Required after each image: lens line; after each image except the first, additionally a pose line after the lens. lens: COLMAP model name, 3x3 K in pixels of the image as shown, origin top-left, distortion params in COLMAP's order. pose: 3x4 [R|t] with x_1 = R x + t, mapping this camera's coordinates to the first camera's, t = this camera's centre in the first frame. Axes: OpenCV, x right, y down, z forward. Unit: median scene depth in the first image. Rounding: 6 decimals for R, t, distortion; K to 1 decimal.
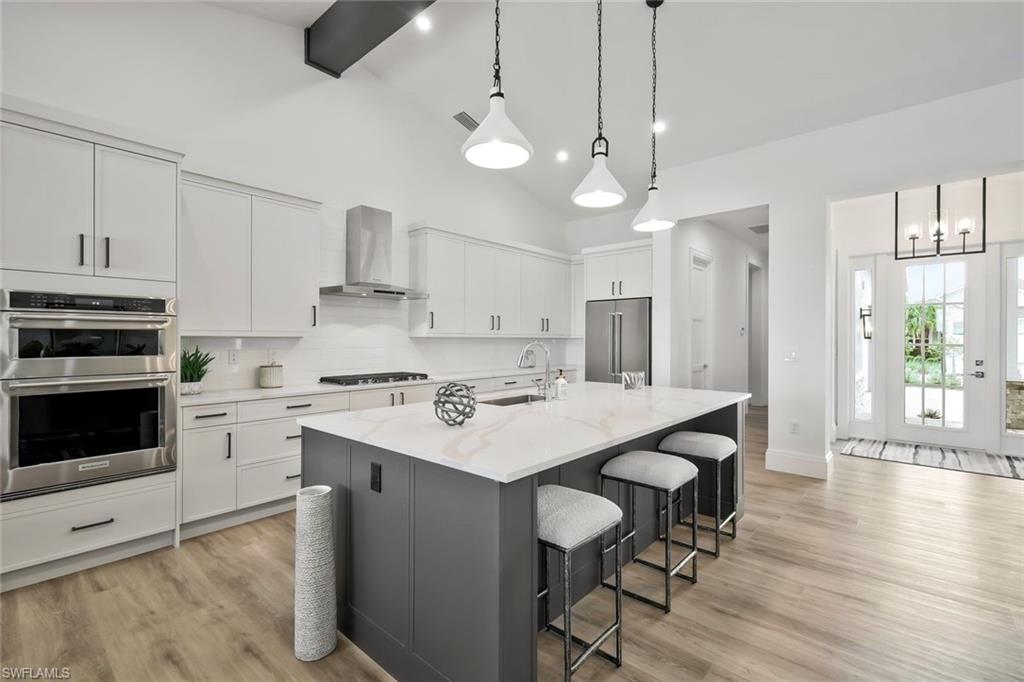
lens RADIAL K [[459.5, 0, 510.4], [0, 459.5, 343.2], [0, 0, 1]] dist [0.014752, -0.001320]
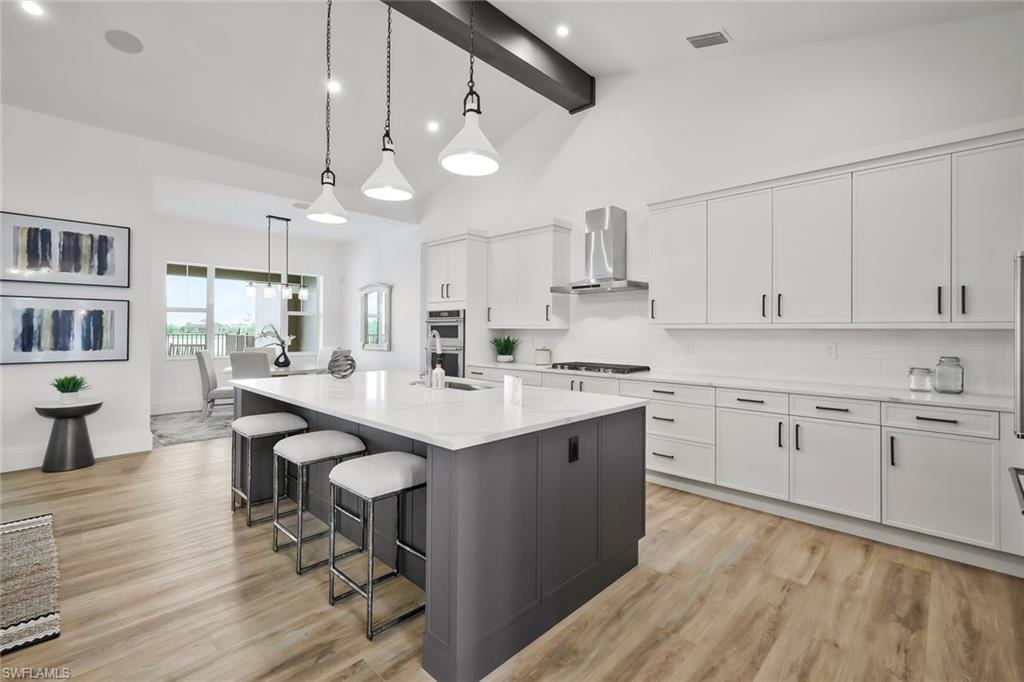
lens RADIAL K [[459.5, 0, 519.4], [0, 459.5, 322.9], [0, 0, 1]] dist [0.014752, -0.001320]
pose [[-0.036770, -0.010738, -0.999266, 0.787837], [-0.011017, 0.999886, -0.010339, -0.013229], [0.999263, 0.010629, -0.036884, 0.855561]]
